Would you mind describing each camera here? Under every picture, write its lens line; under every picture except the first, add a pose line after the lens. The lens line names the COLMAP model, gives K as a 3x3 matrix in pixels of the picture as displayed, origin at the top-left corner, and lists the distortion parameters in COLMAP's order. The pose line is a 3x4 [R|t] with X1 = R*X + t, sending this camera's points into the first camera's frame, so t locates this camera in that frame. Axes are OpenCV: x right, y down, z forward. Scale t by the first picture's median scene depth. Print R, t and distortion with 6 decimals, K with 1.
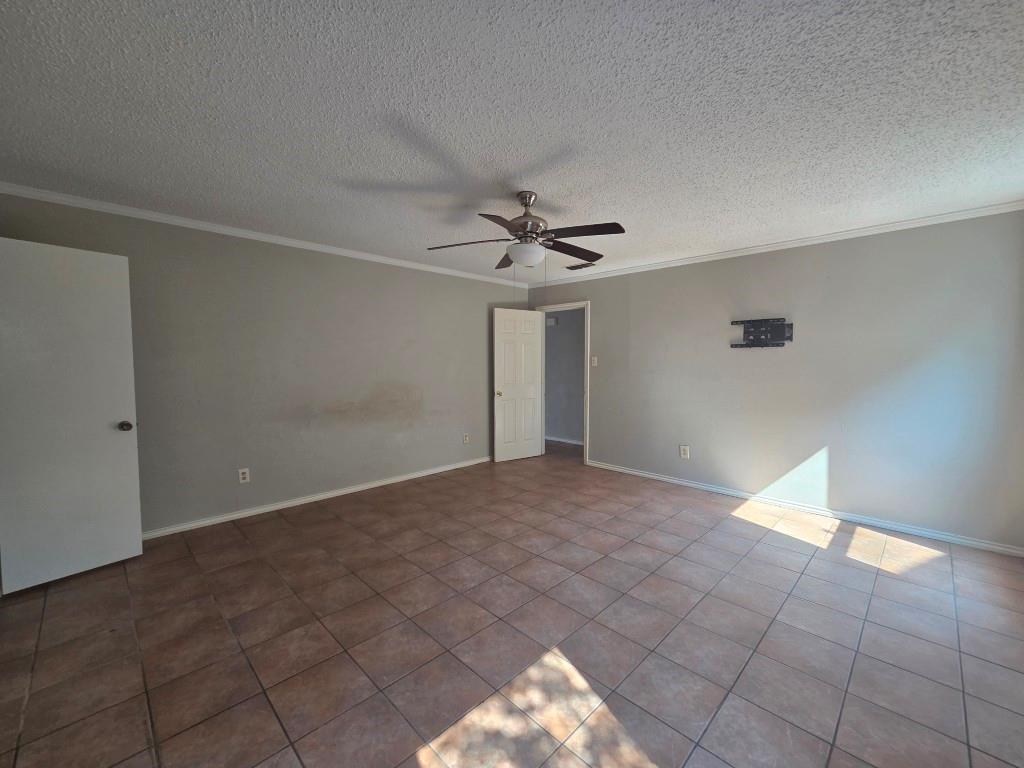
lens RADIAL K [[419.8, 0, 514.6], [0, 419.8, 382.9], [0, 0, 1]] dist [0.002755, -0.000463]
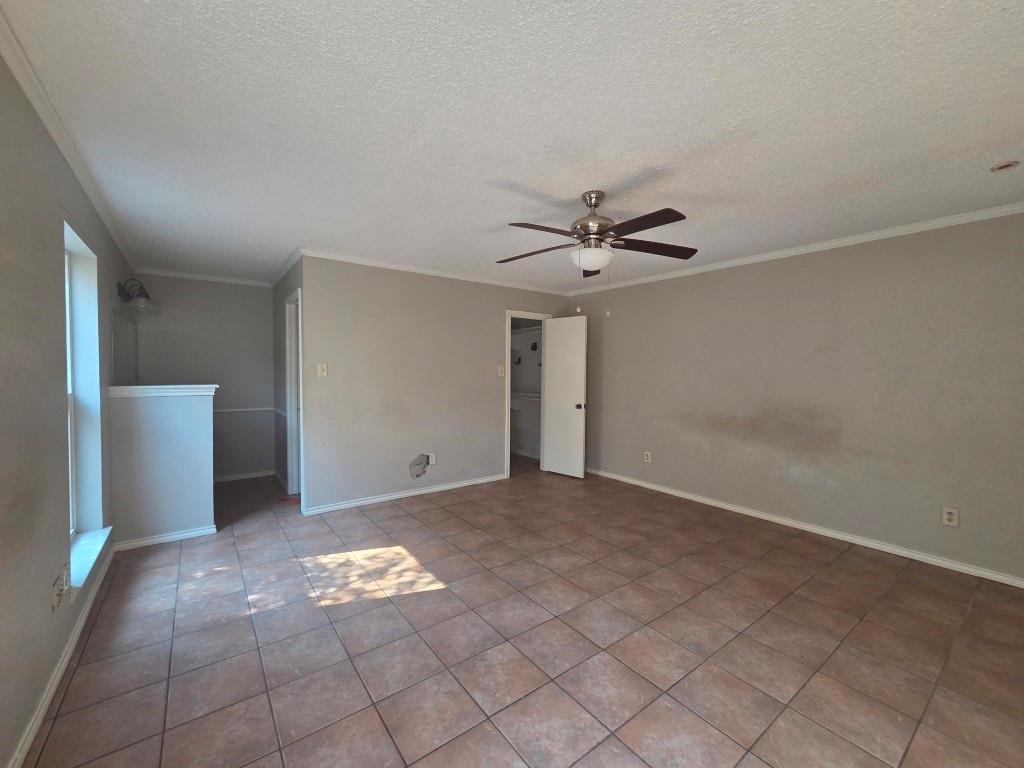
lens RADIAL K [[419.8, 0, 513.8], [0, 419.8, 383.7], [0, 0, 1]] dist [0.002755, -0.000463]
pose [[-0.140893, 0.033444, -0.989460, 0.923021], [-0.062637, 0.997126, 0.042622, -0.056971], [0.988041, 0.067982, -0.138393, 0.915657]]
